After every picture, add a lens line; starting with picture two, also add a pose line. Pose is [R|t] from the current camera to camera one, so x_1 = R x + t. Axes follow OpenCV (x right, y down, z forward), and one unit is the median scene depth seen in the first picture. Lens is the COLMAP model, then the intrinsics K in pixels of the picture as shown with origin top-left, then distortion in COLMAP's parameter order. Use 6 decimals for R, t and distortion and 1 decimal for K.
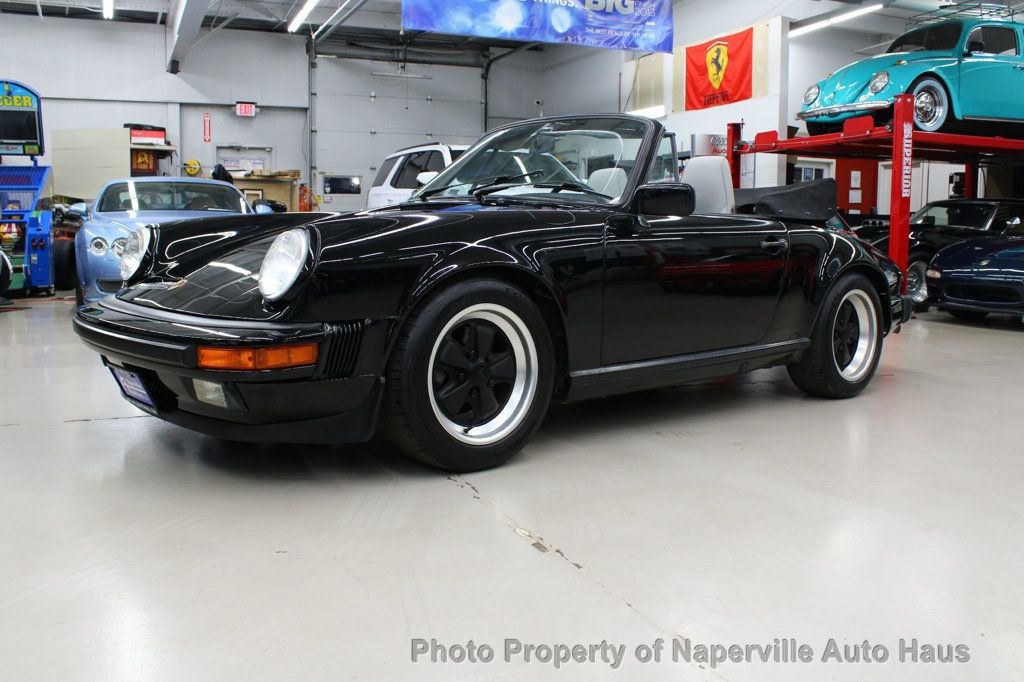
lens RADIAL K [[951.8, 0, 512.0], [0, 951.8, 341.0], [0, 0, 1]] dist [-0.162071, 0.164833]
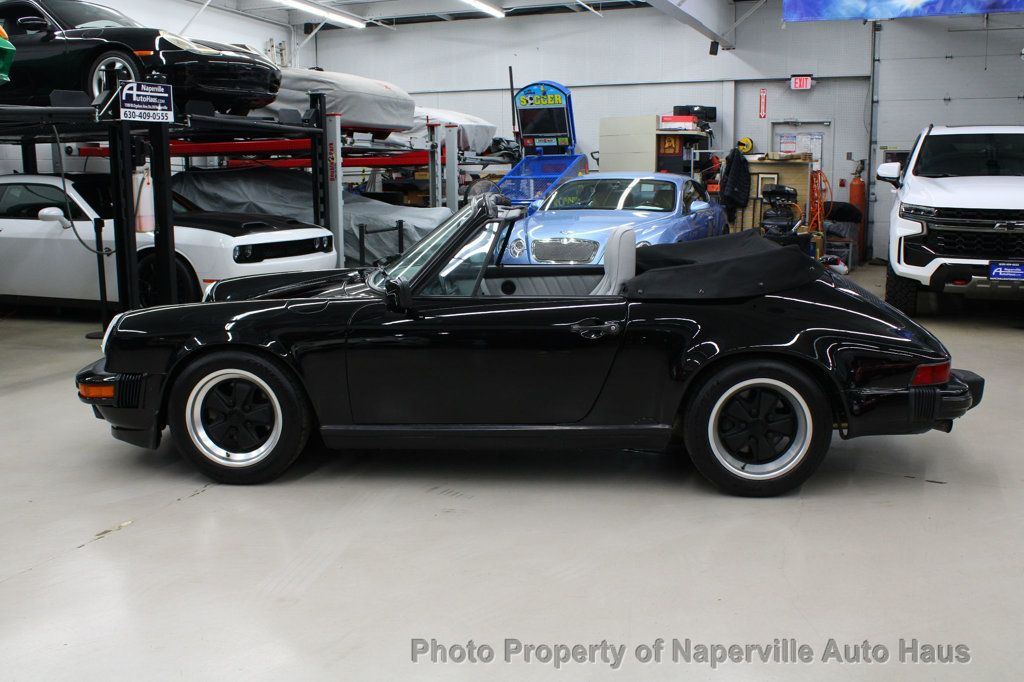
lens RADIAL K [[1025.6, 0, 470.3], [0, 1025.6, 342.5], [0, 0, 1]] dist [-0.085207, 0.033890]
pose [[0.681347, 0.108144, -0.723927, 0.322283], [-0.070488, 0.994123, 0.082166, -0.055930], [0.728558, -0.004956, 0.684966, 0.055150]]
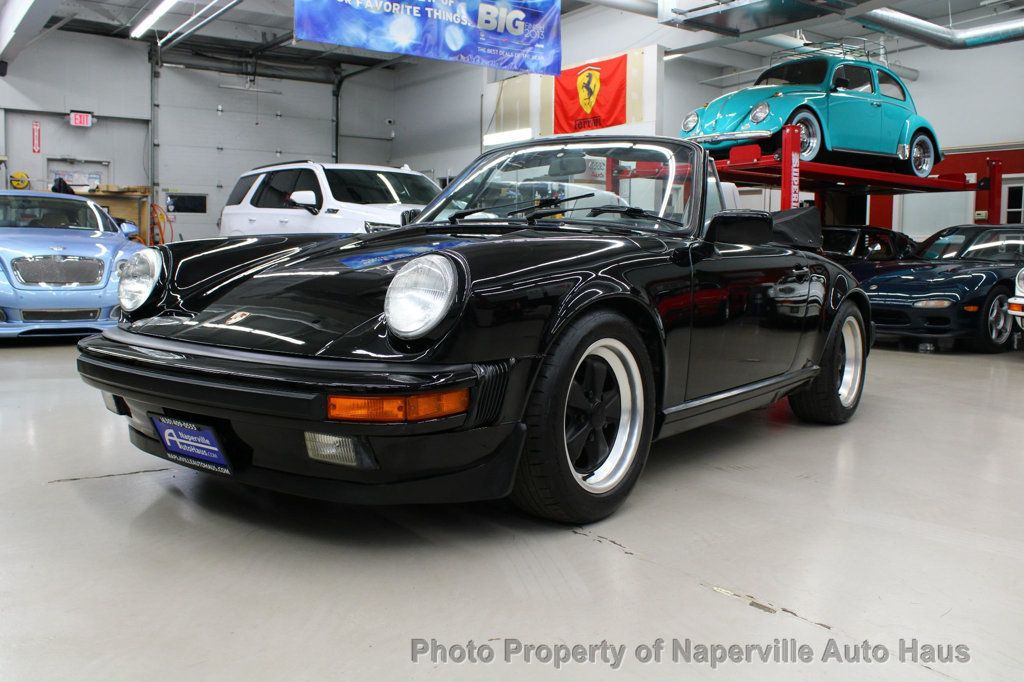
lens RADIAL K [[951.8, 0, 512.0], [0, 951.8, 341.0], [0, 0, 1]] dist [-0.162071, 0.164833]
pose [[0.977671, -0.009654, 0.209921, -0.076550], [0.014348, 0.999680, -0.020848, -0.004718], [-0.209652, 0.023395, 0.977496, 0.031543]]
